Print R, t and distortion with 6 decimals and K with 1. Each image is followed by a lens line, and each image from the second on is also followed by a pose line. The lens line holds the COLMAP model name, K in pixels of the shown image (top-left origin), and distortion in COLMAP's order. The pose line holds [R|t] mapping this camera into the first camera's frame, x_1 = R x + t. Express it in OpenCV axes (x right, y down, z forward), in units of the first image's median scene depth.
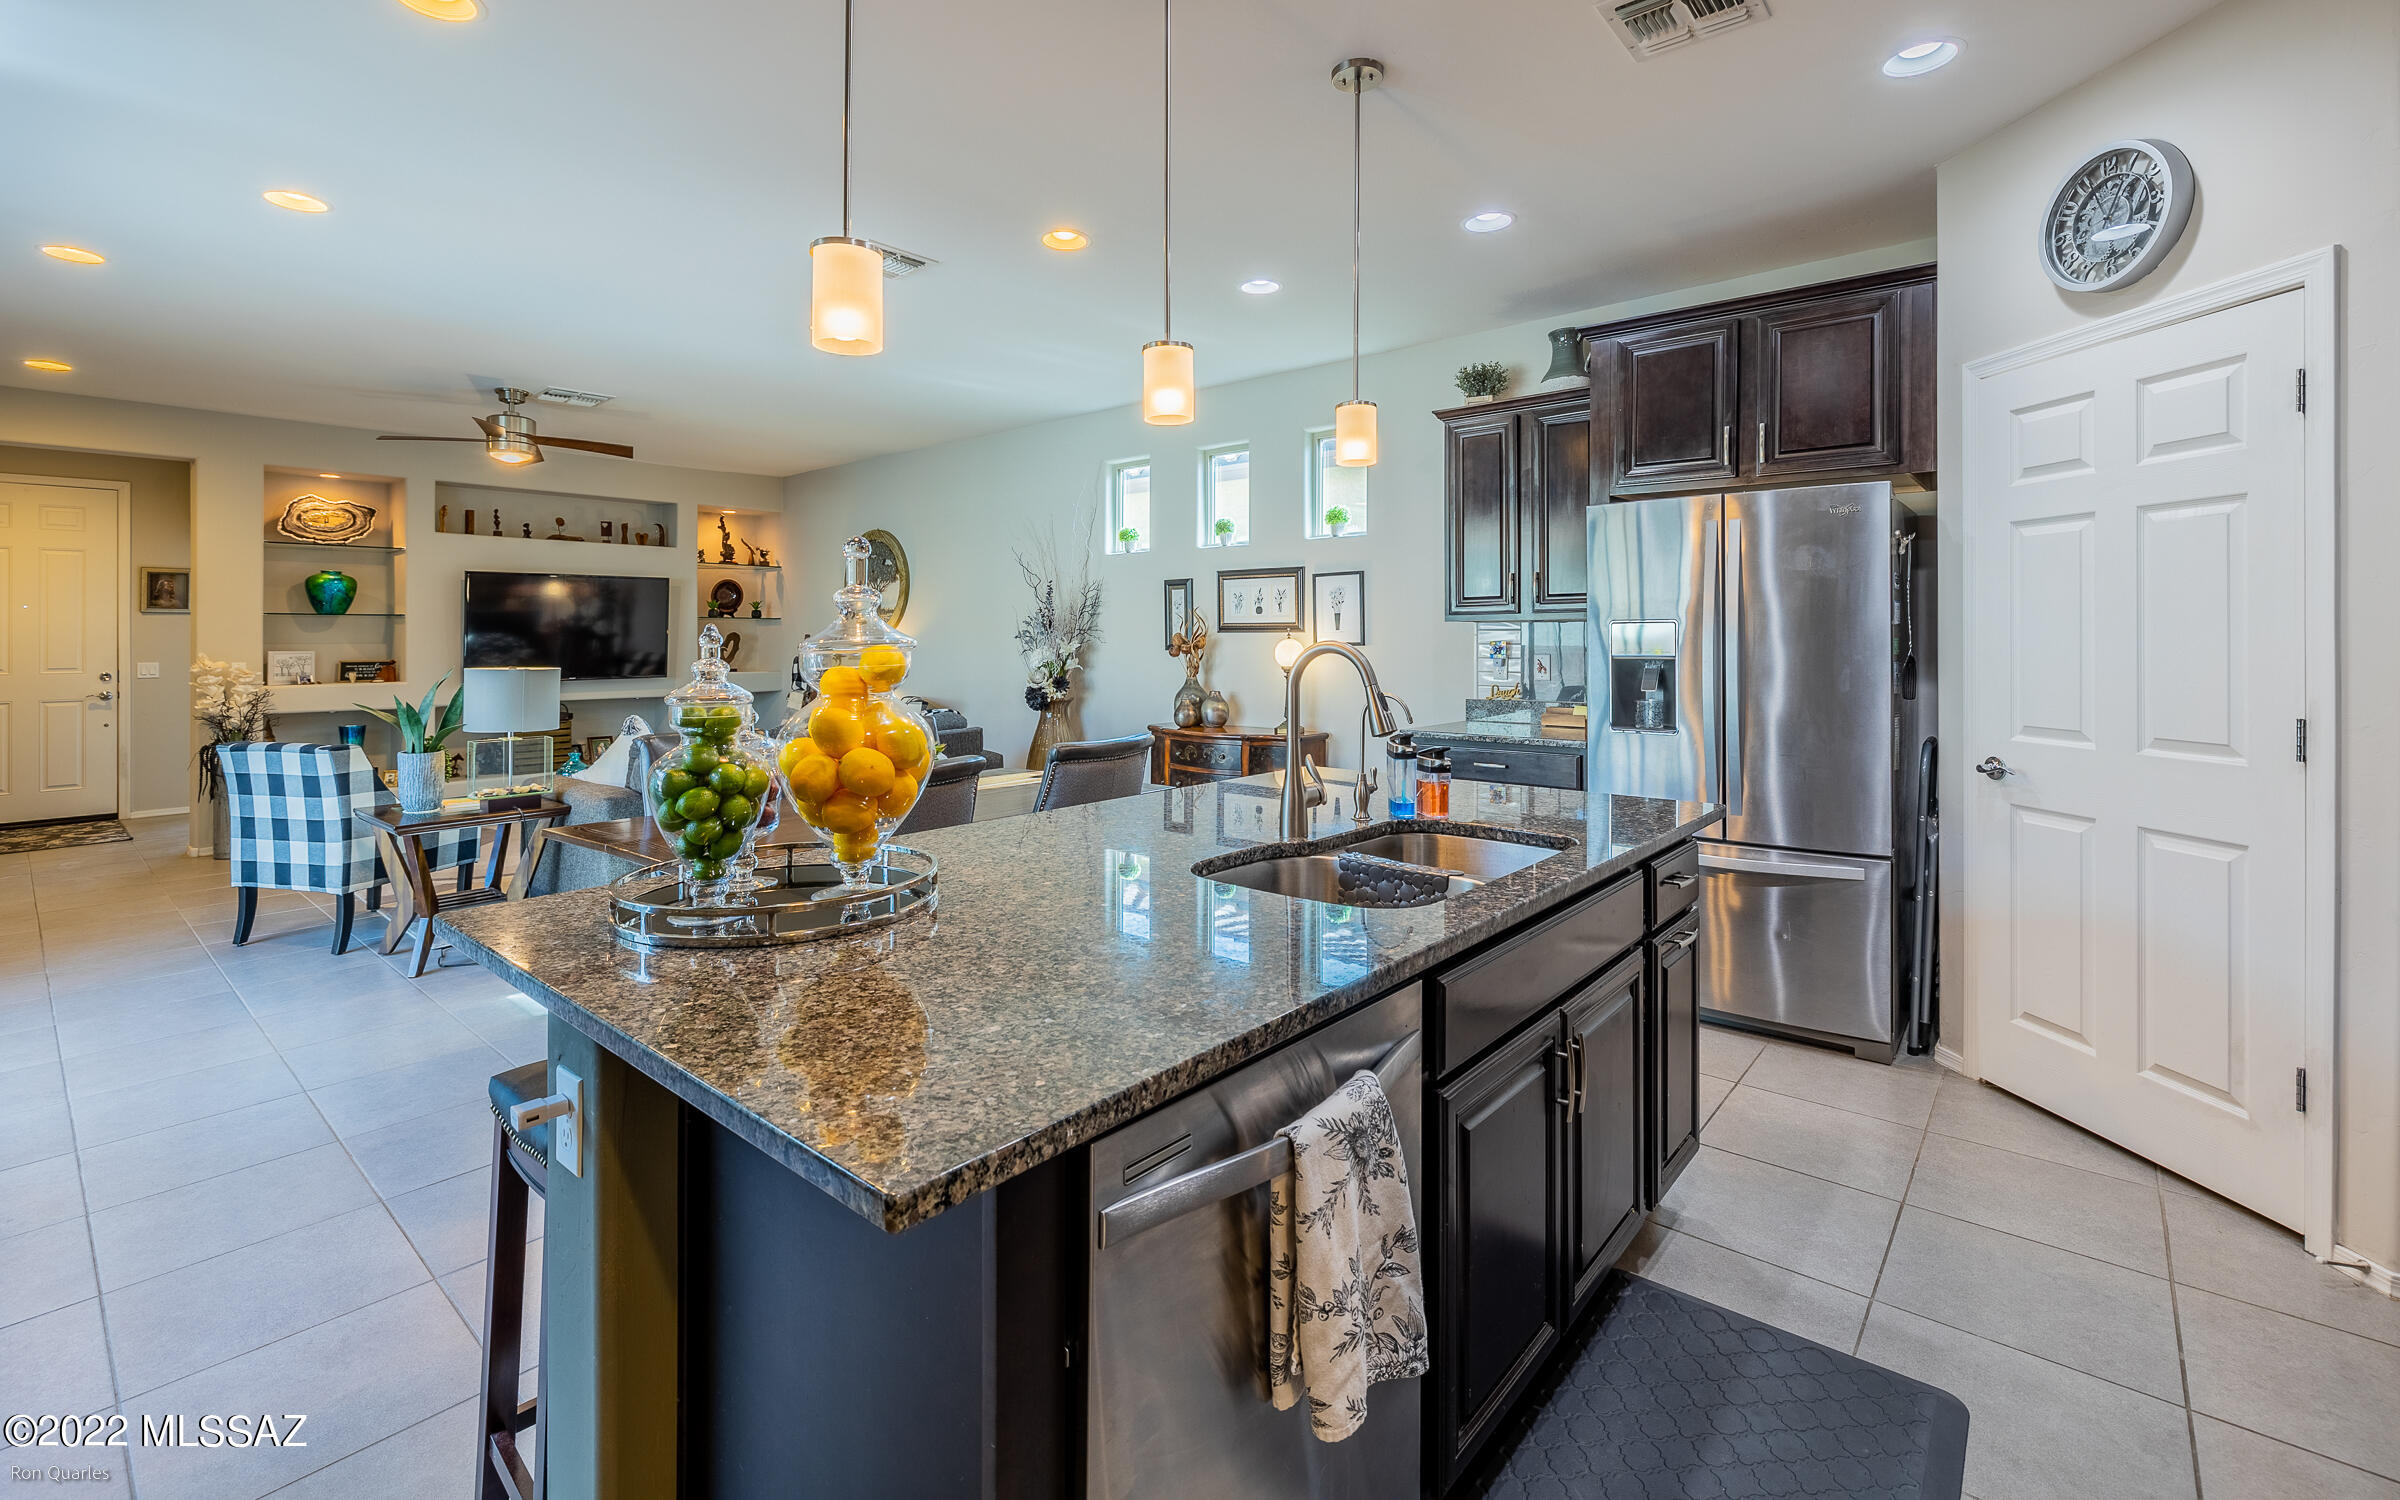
lens RADIAL K [[1028.6, 0, 1206.4], [0, 1028.6, 626.6], [0, 0, 1]] dist [-0.000157, 0.000315]
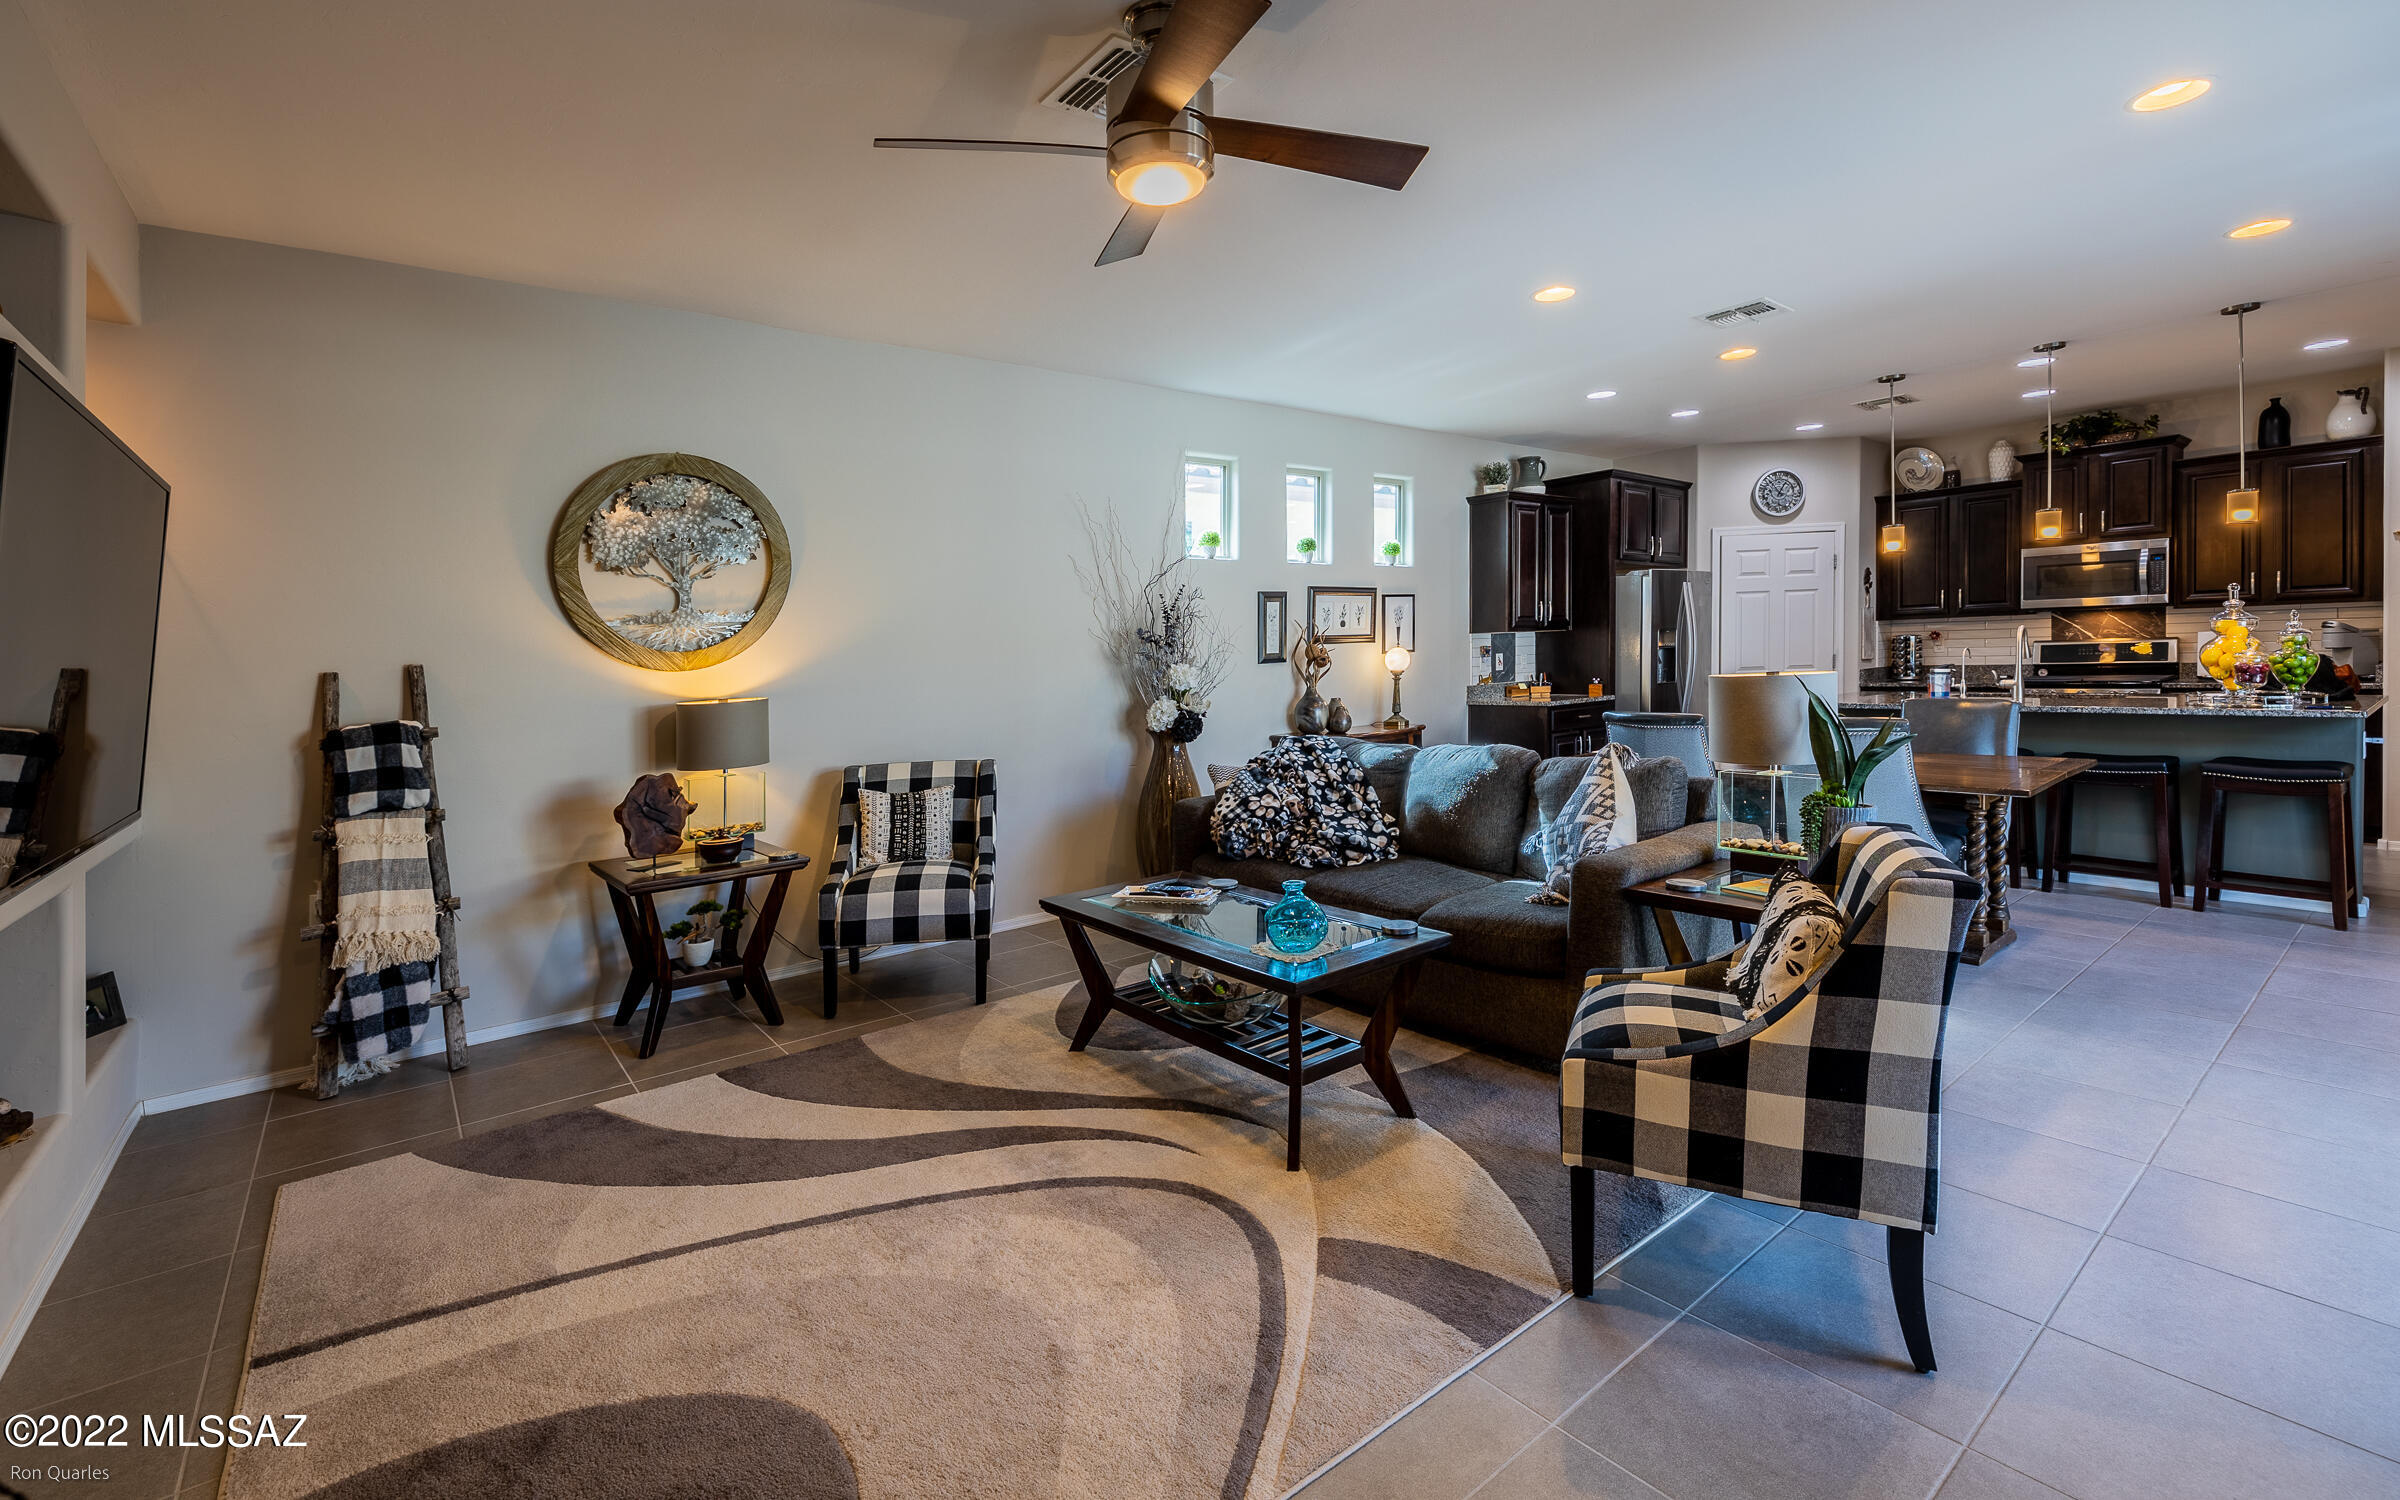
lens RADIAL K [[1015.3, 0, 1202.3], [0, 1015.3, 681.4], [0, 0, 1]] dist [0.001649, -0.000076]
pose [[0.207265, -0.031566, 0.977775, -1.051239], [0.024388, 0.999335, 0.027092, 0.013082], [-0.977981, 0.018231, 0.207897, 0.902257]]
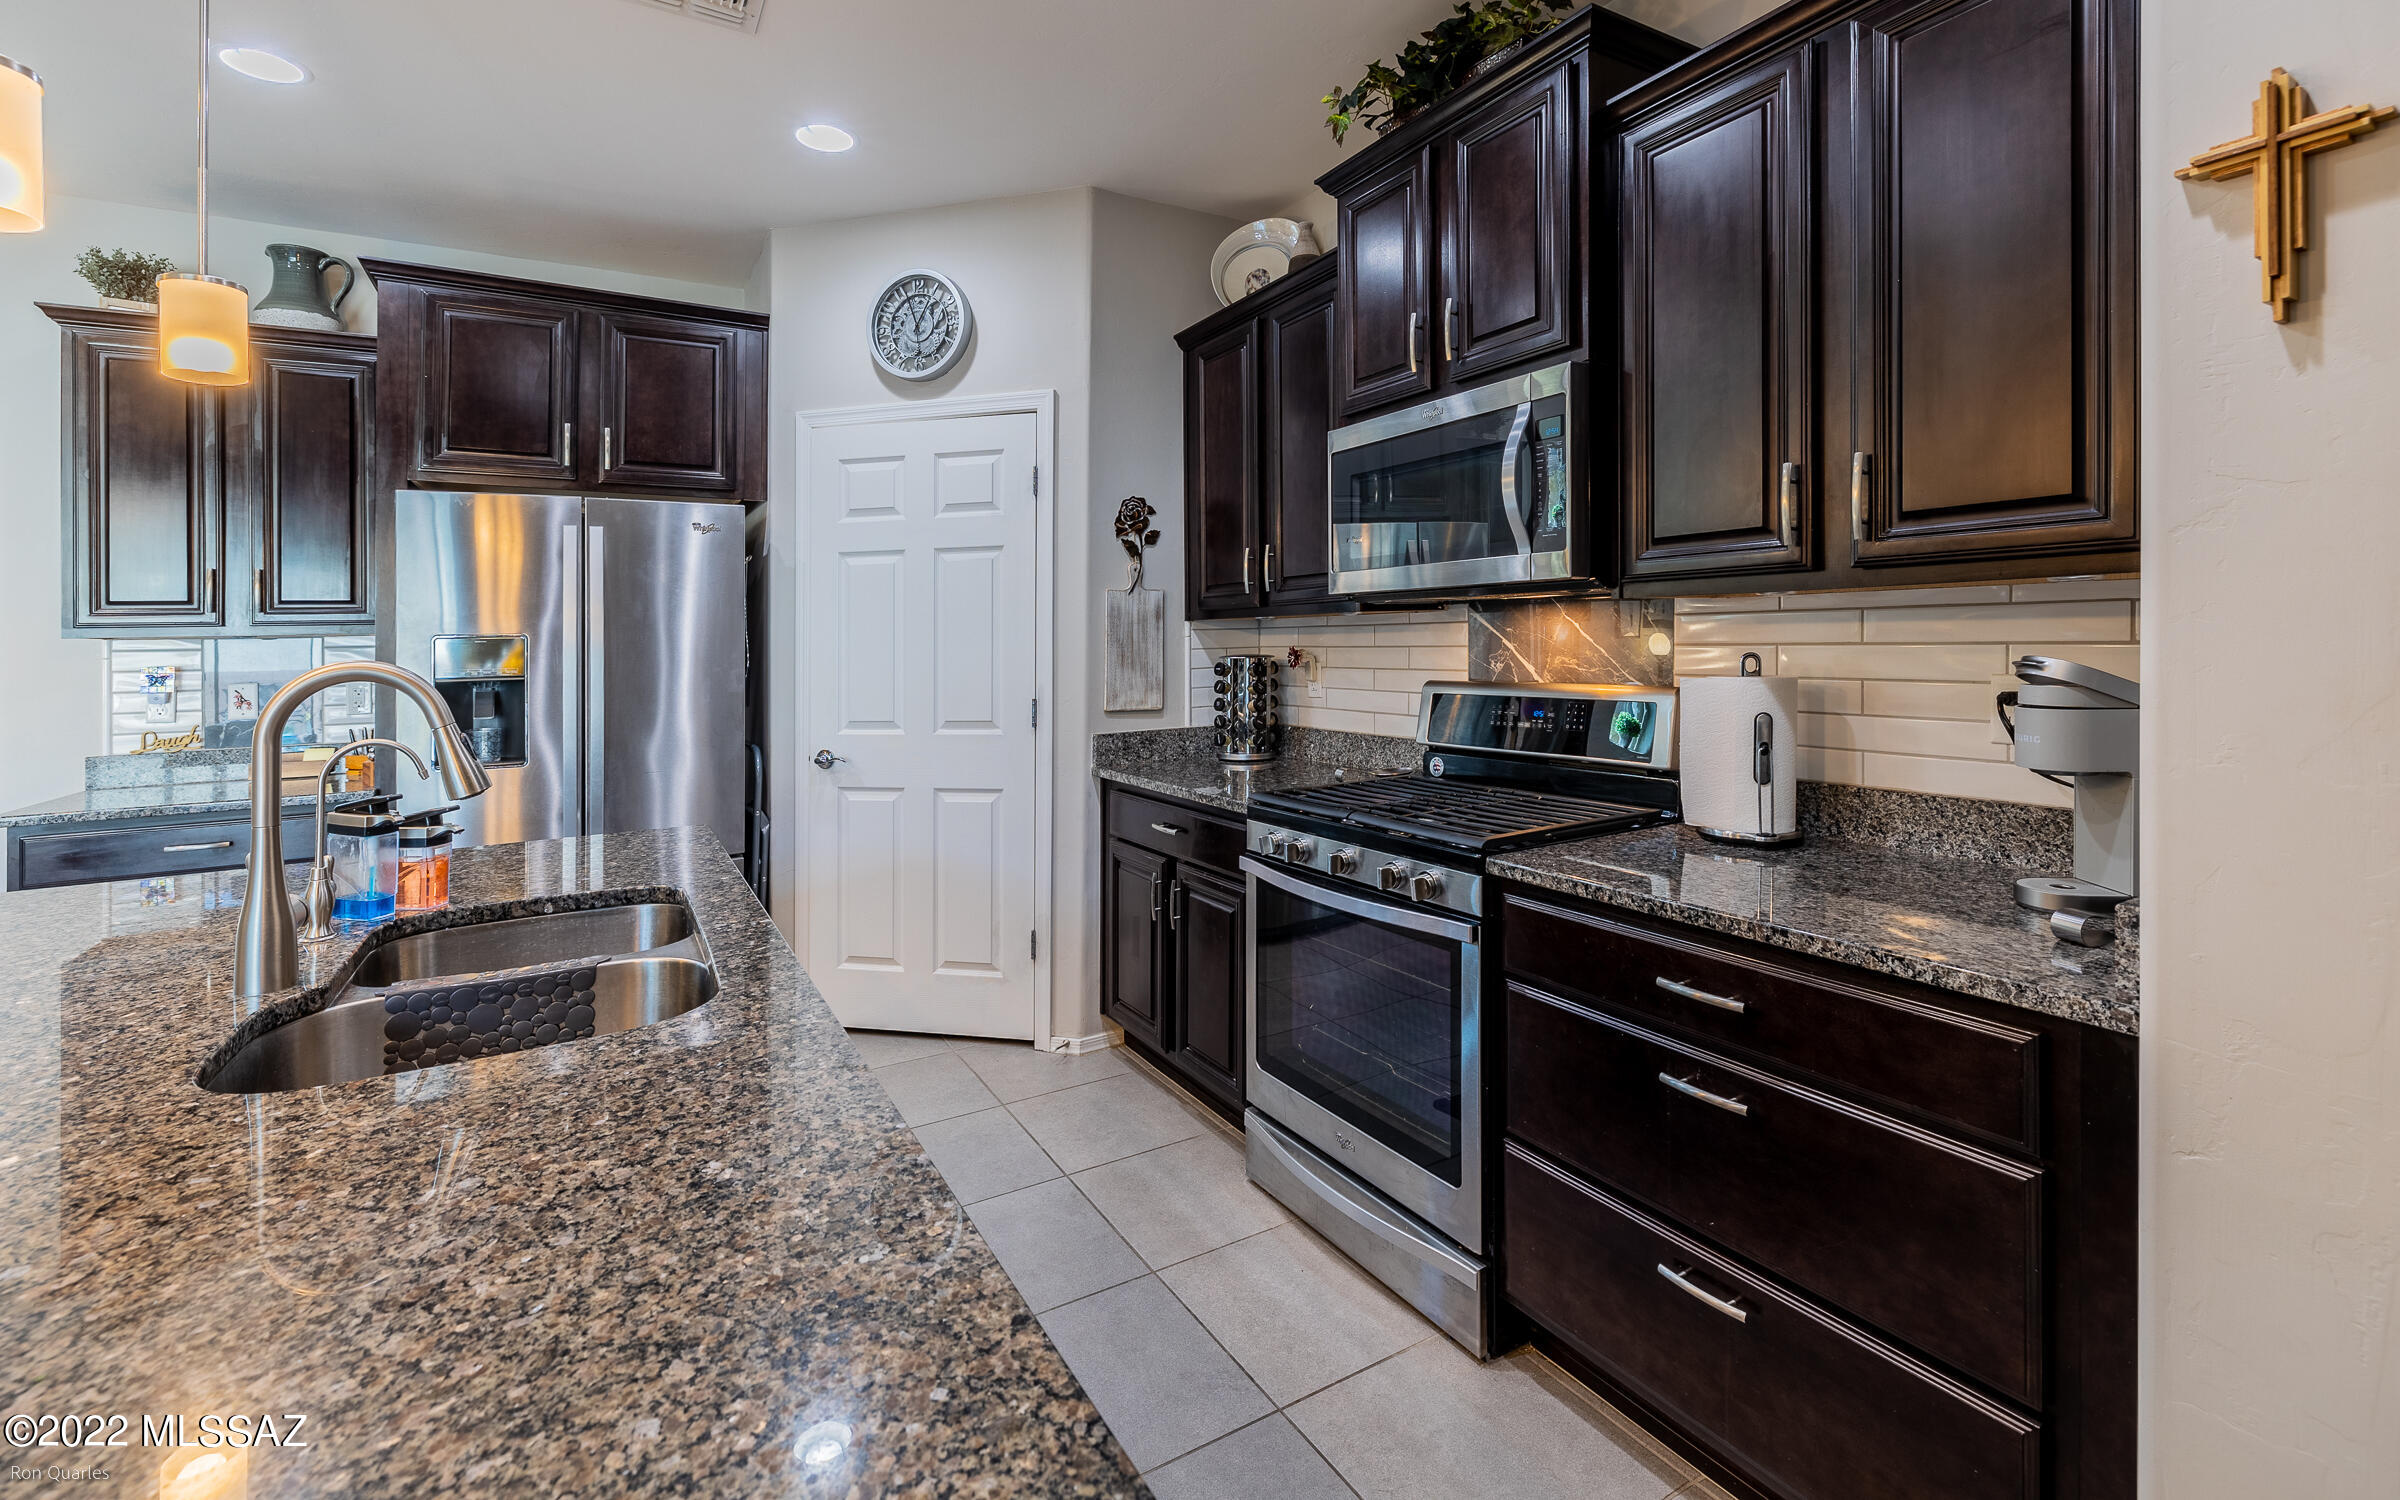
lens RADIAL K [[1026.1, 0, 1191.7], [0, 1026.1, 649.4], [0, 0, 1]] dist [-0.001748, -0.000336]
pose [[0.341222, -0.012515, 0.939899, -0.103213], [0.009226, 0.999908, 0.009965, 0.001749], [-0.939937, 0.005271, 0.341306, 0.103230]]
